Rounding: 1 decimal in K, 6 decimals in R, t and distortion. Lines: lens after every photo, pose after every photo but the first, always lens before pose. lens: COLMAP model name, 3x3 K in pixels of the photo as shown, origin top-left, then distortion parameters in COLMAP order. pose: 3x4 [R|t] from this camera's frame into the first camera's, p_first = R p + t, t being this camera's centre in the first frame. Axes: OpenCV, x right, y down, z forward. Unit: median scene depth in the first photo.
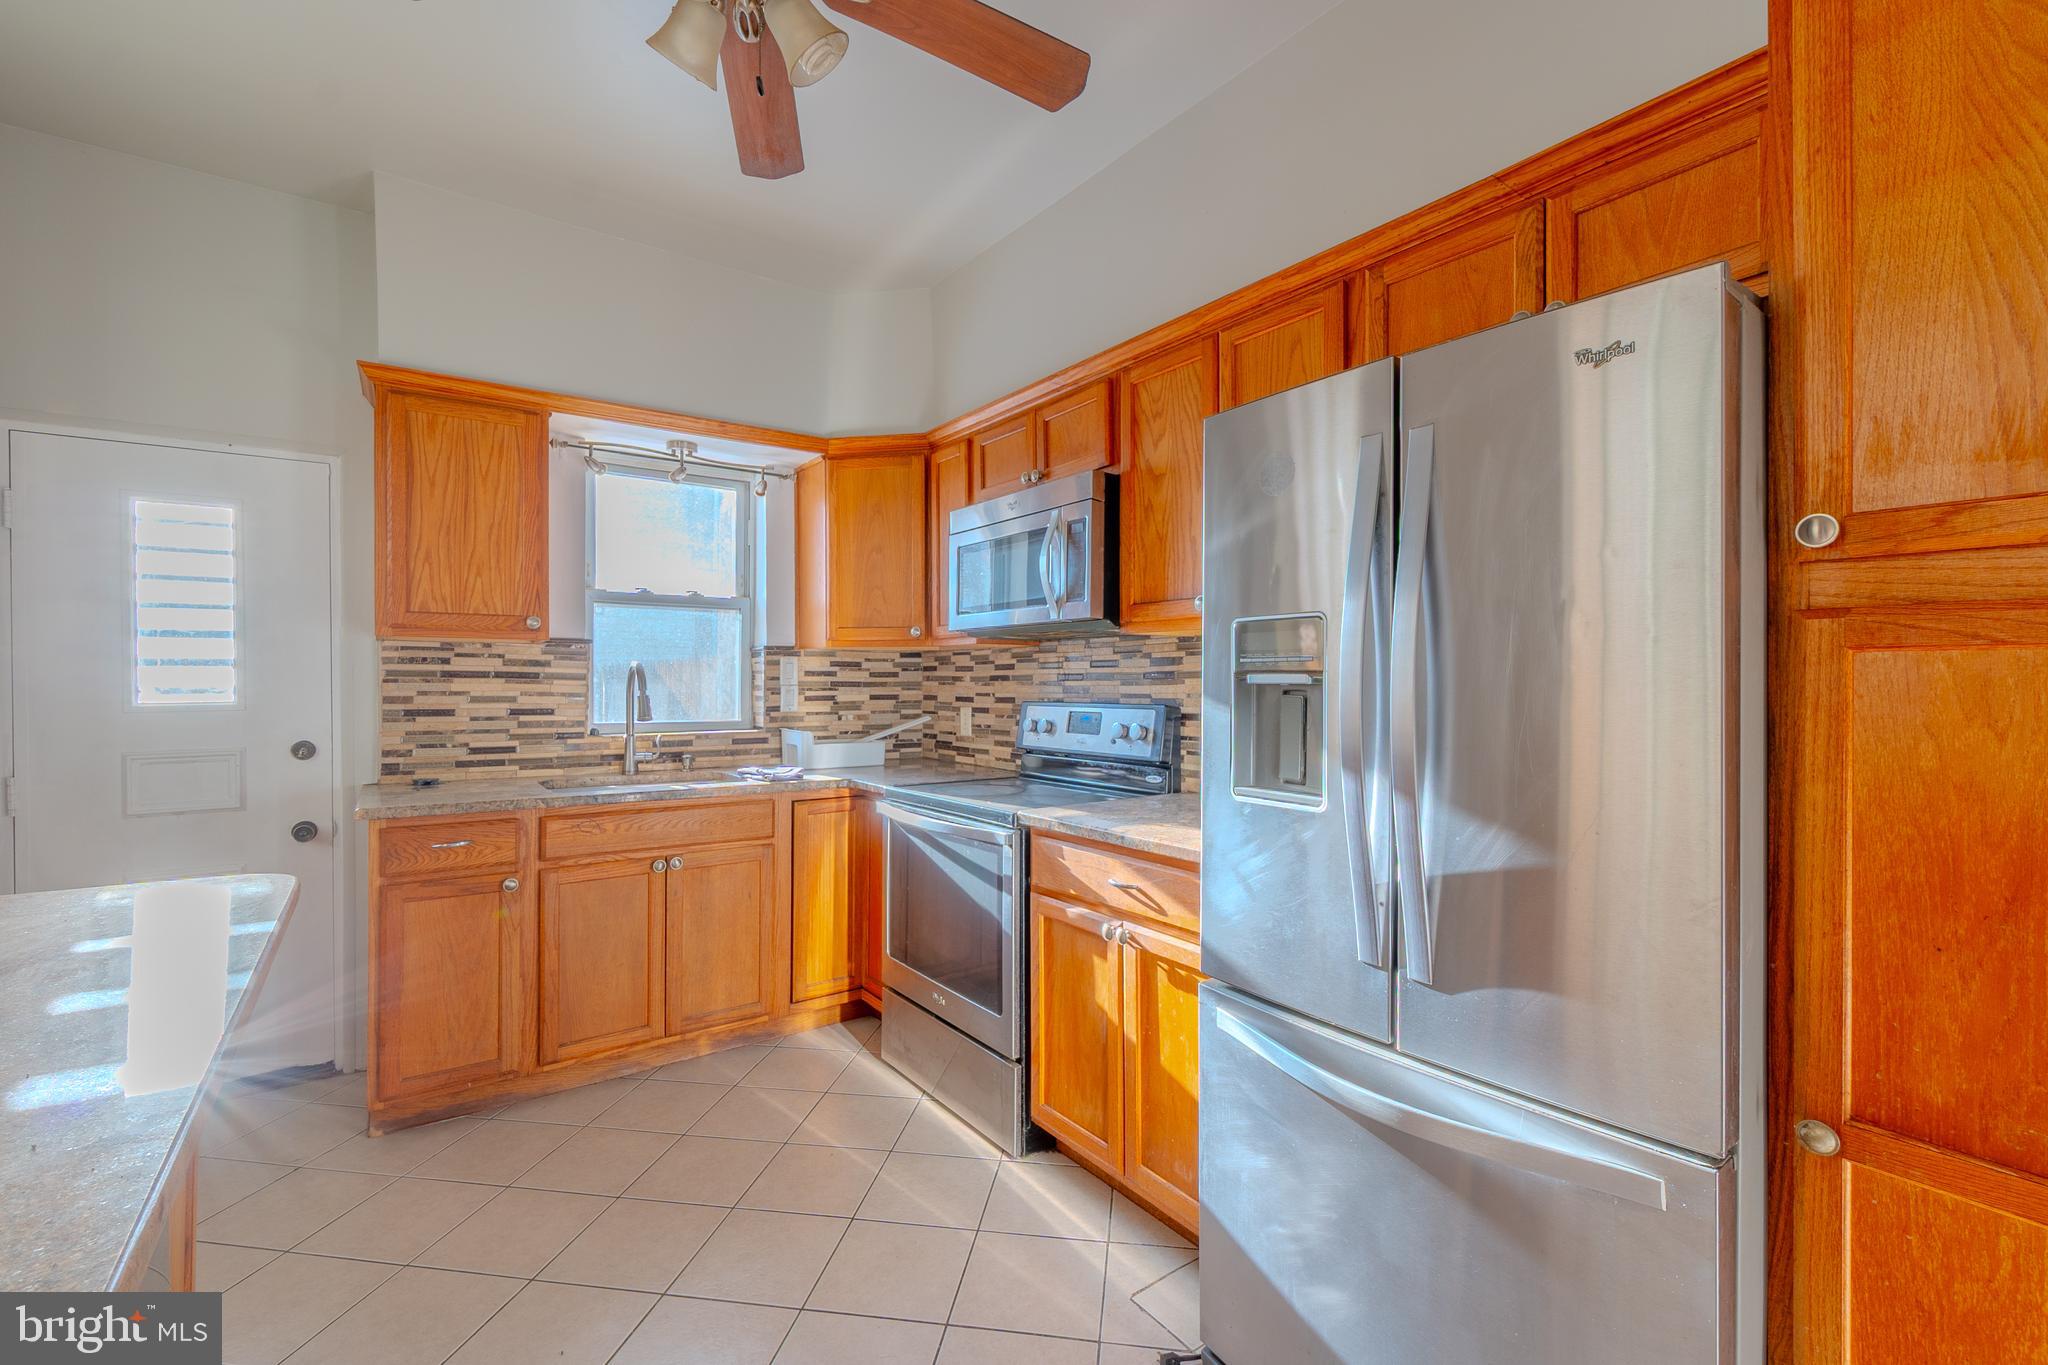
lens RADIAL K [[872.3, 0, 1016.9], [0, 872.3, 678.0], [0, 0, 1]] dist [-0.000288, -0.000823]
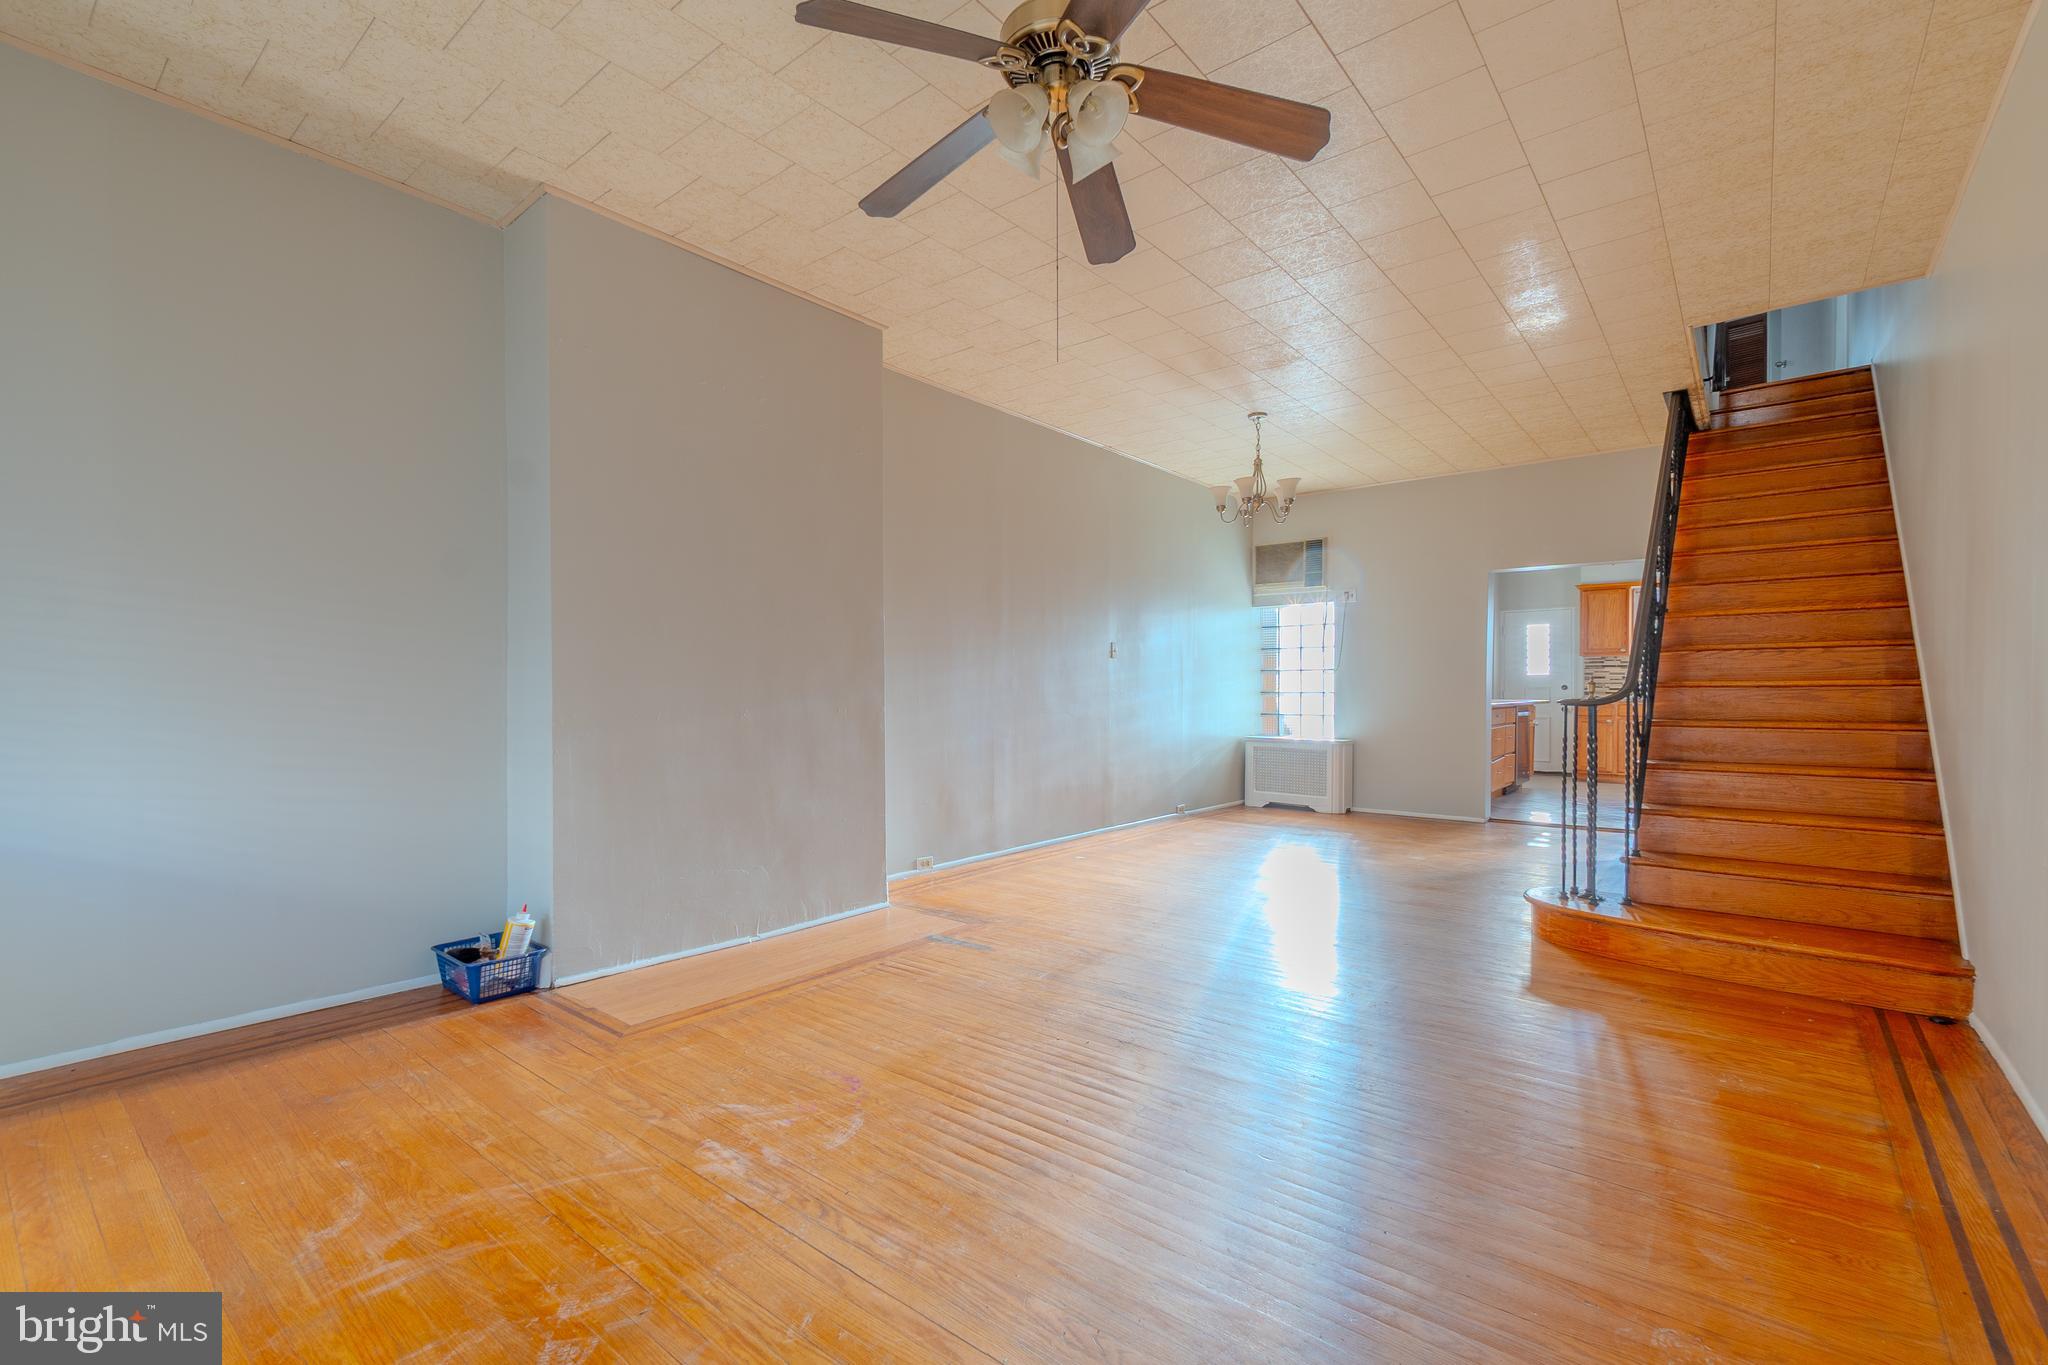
lens RADIAL K [[905.3, 0, 1024.0], [0, 905.3, 682.5], [0, 0, 1]] dist [0.002233, 0.000020]
pose [[0.264035, -0.006483, -0.964491, 2.105587], [0.006965, 0.999964, -0.004814, 0.059146], [0.964488, -0.005446, 0.264070, -2.054746]]
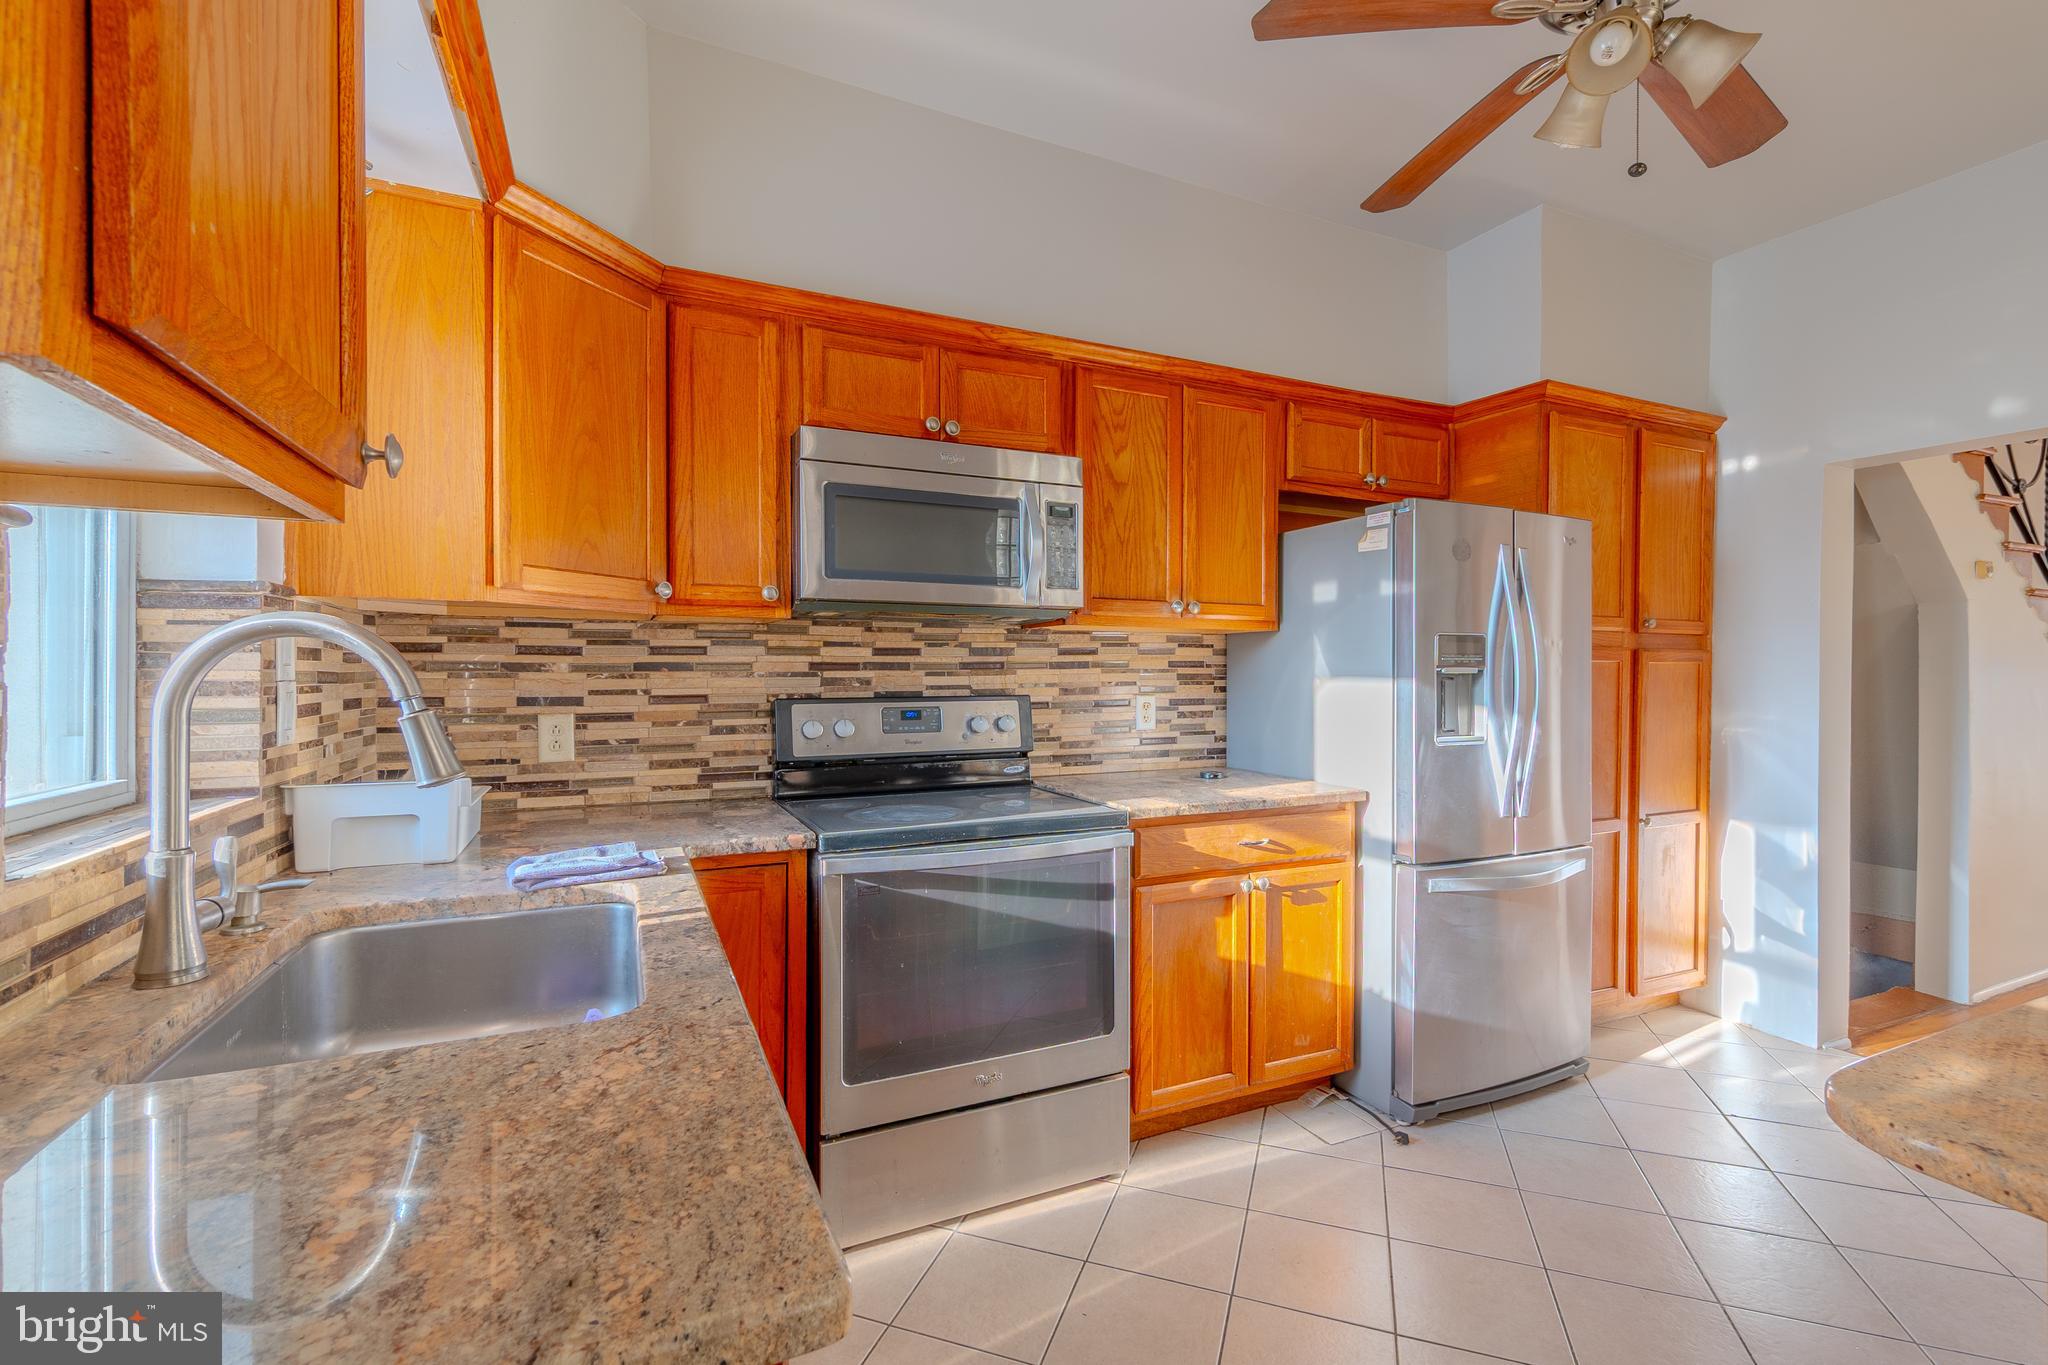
lens RADIAL K [[864.4, 0, 1028.1], [0, 864.4, 679.6], [0, 0, 1]] dist [0.001313, -0.000288]
pose [[0.202580, -0.009609, 0.979219, -0.703535], [-0.004616, 0.999931, 0.010767, 0.001767], [-0.979255, -0.006701, 0.202522, 0.681726]]
